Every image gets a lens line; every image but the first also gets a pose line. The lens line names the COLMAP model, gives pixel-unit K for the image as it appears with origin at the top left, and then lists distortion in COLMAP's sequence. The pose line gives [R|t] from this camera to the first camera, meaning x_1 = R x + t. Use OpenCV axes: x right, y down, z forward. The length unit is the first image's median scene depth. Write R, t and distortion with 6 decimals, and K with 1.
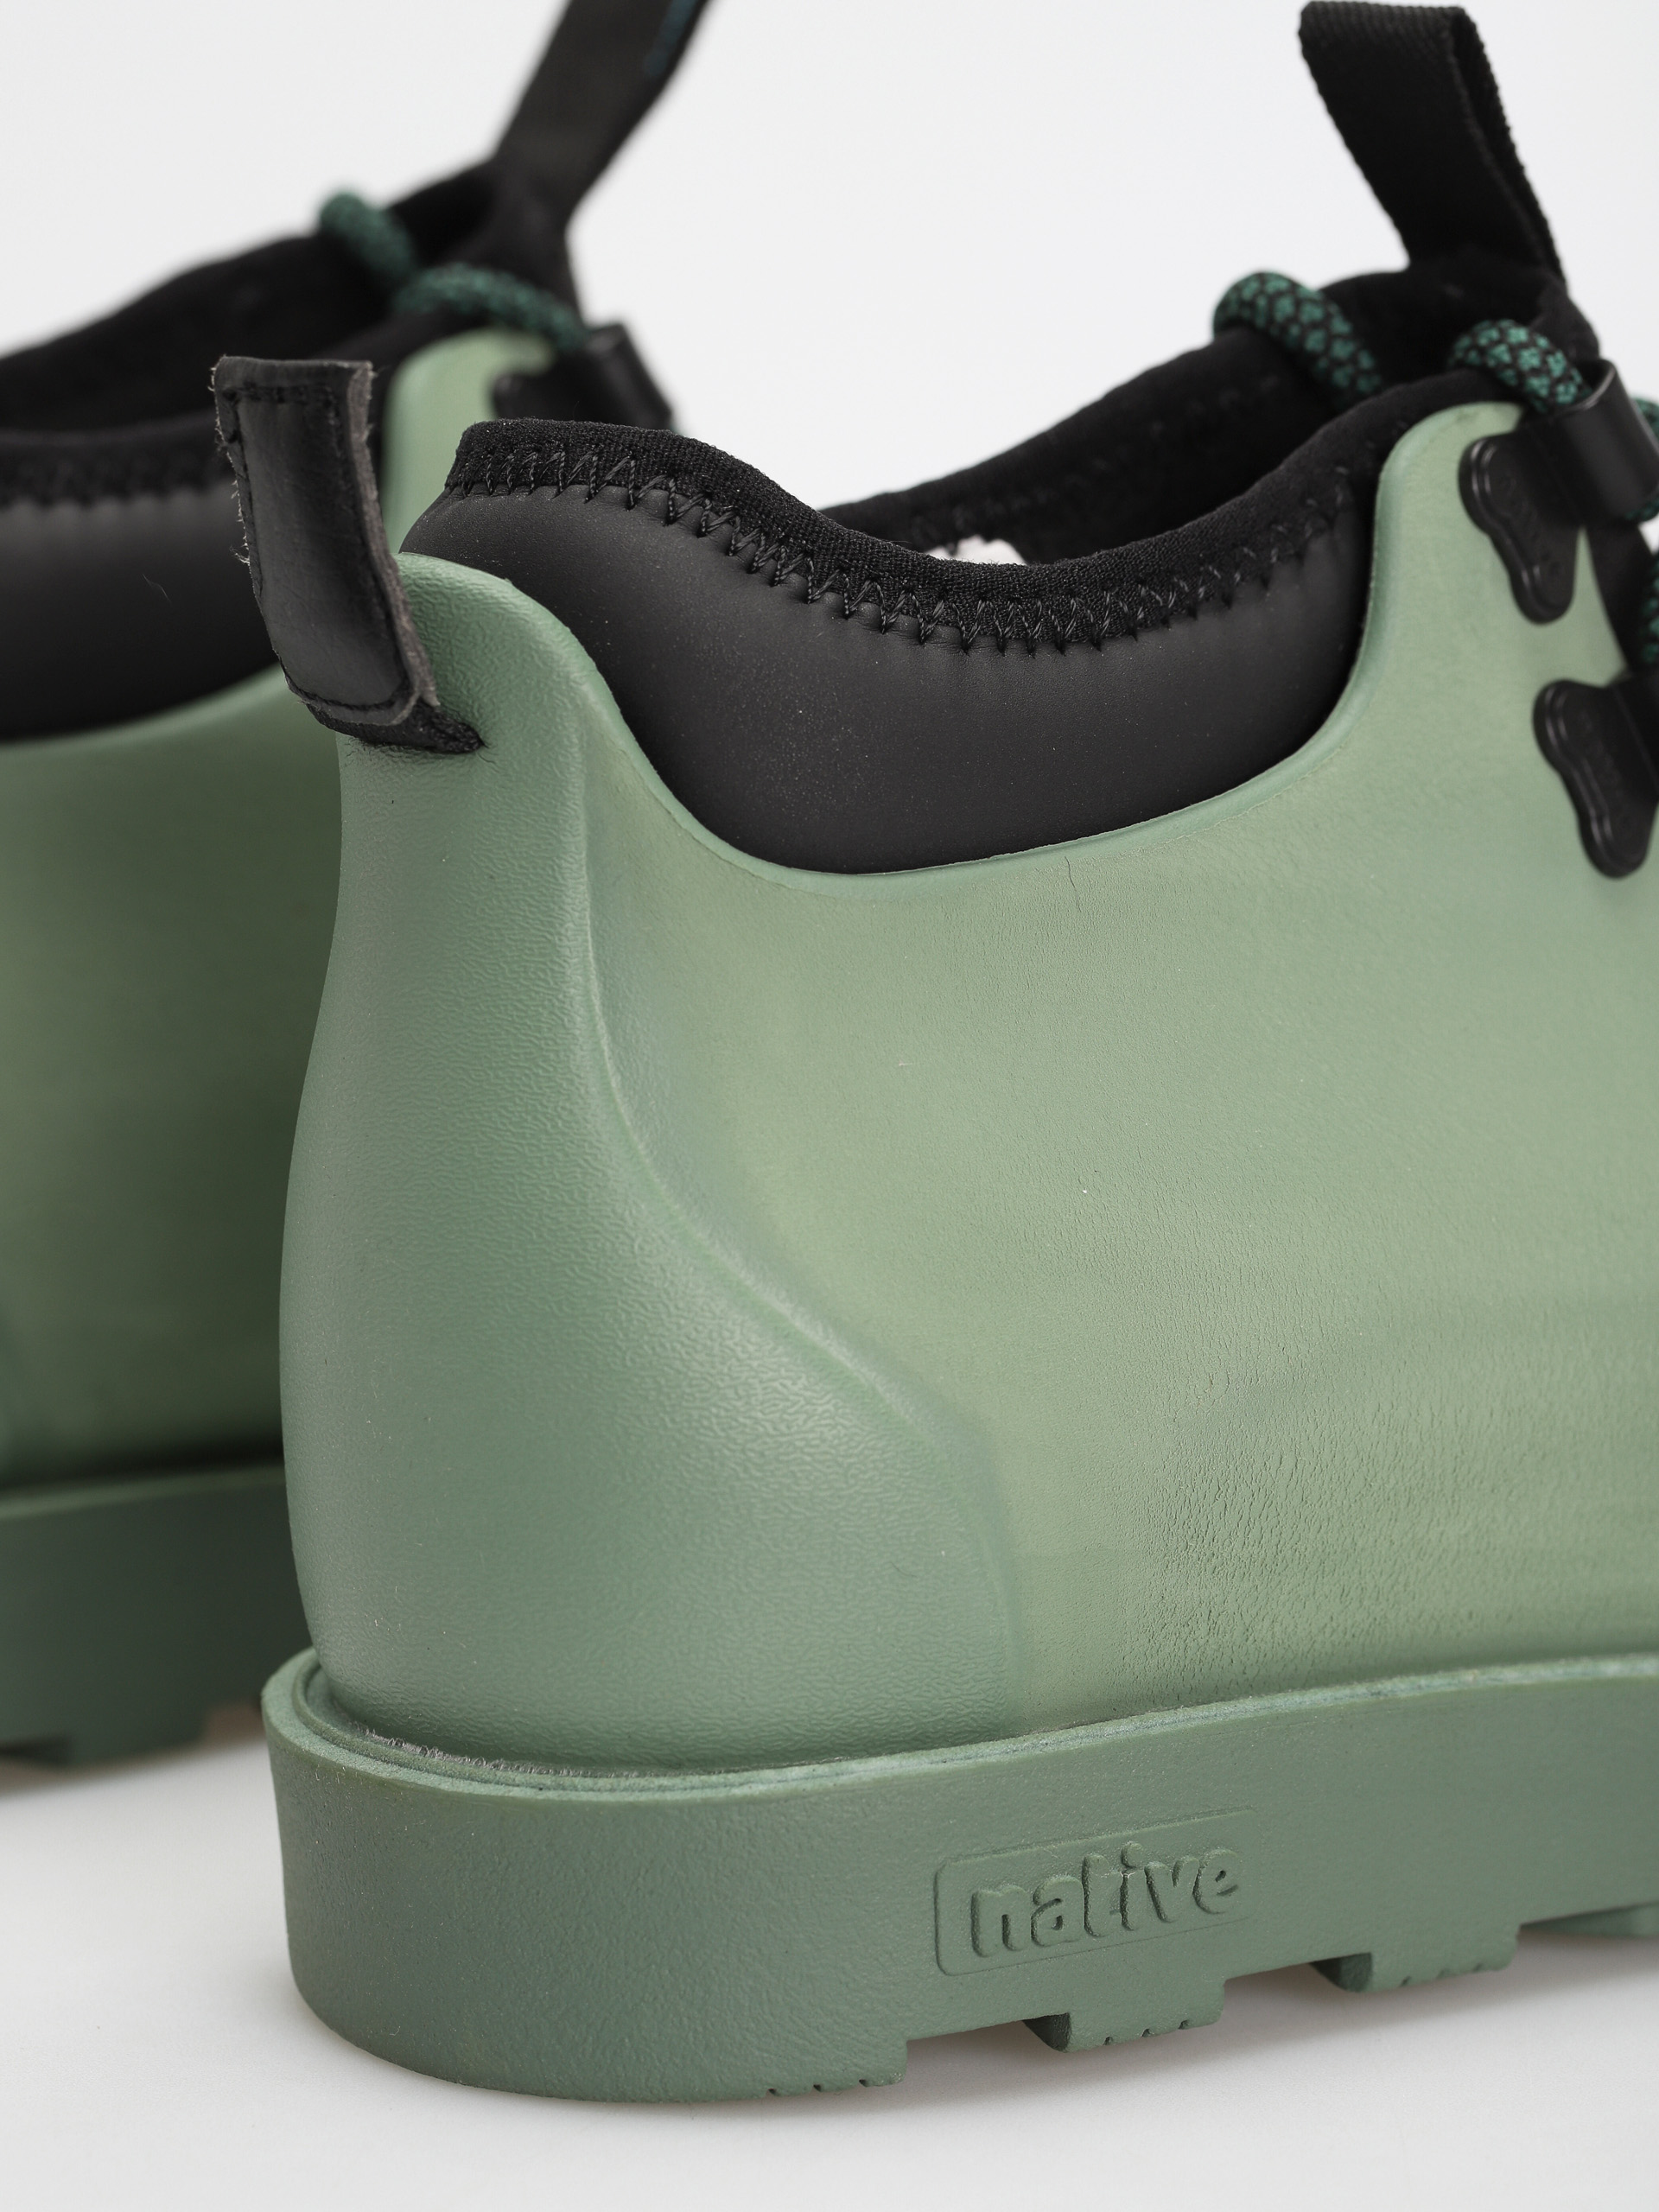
lens RADIAL K [[7876.0, 0, 829.5], [0, 7876.0, 1106.0], [0, 0, 1]] dist [-0.107782, 1.205706]
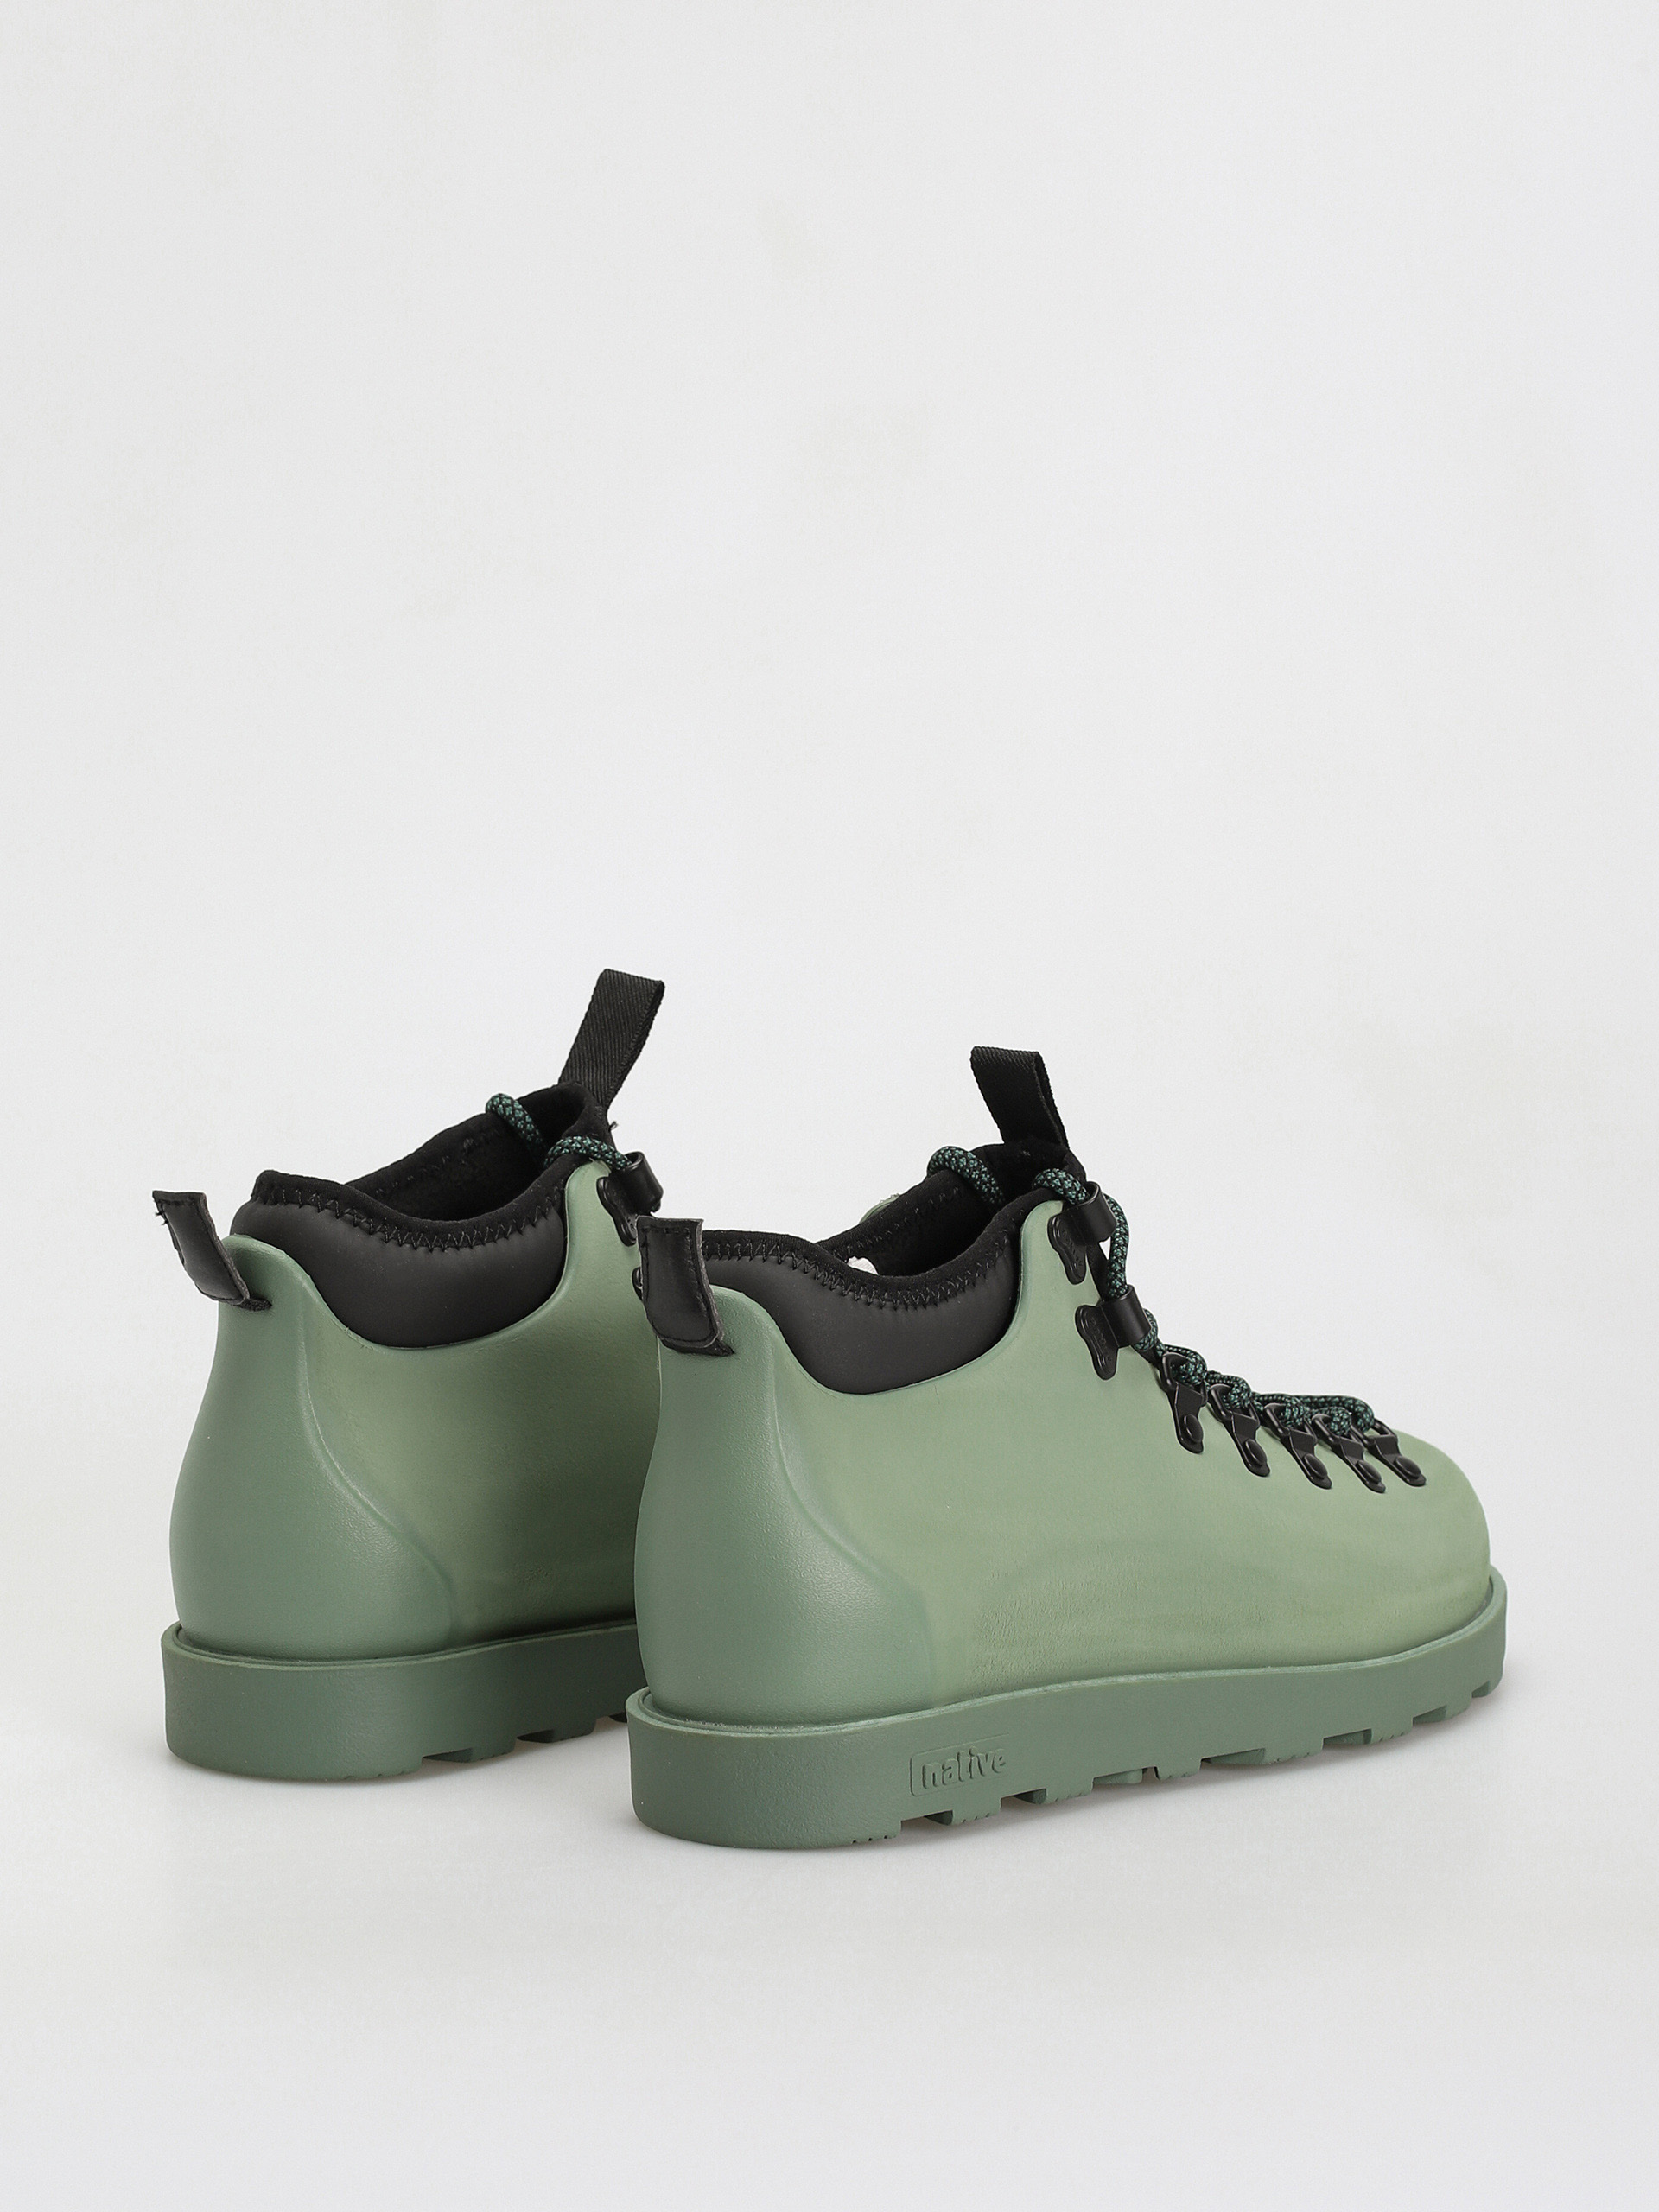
lens RADIAL K [[6218.2, 0, 829.5], [0, 6218.2, 1106.0], [0, 0, 1]] dist [0.001857, 0.240323]
pose [[0.985761, -0.030945, 0.165281, -0.347673], [0.039621, 0.997990, -0.049455, -0.022127], [-0.163419, 0.055299, 0.985006, -1.086012]]
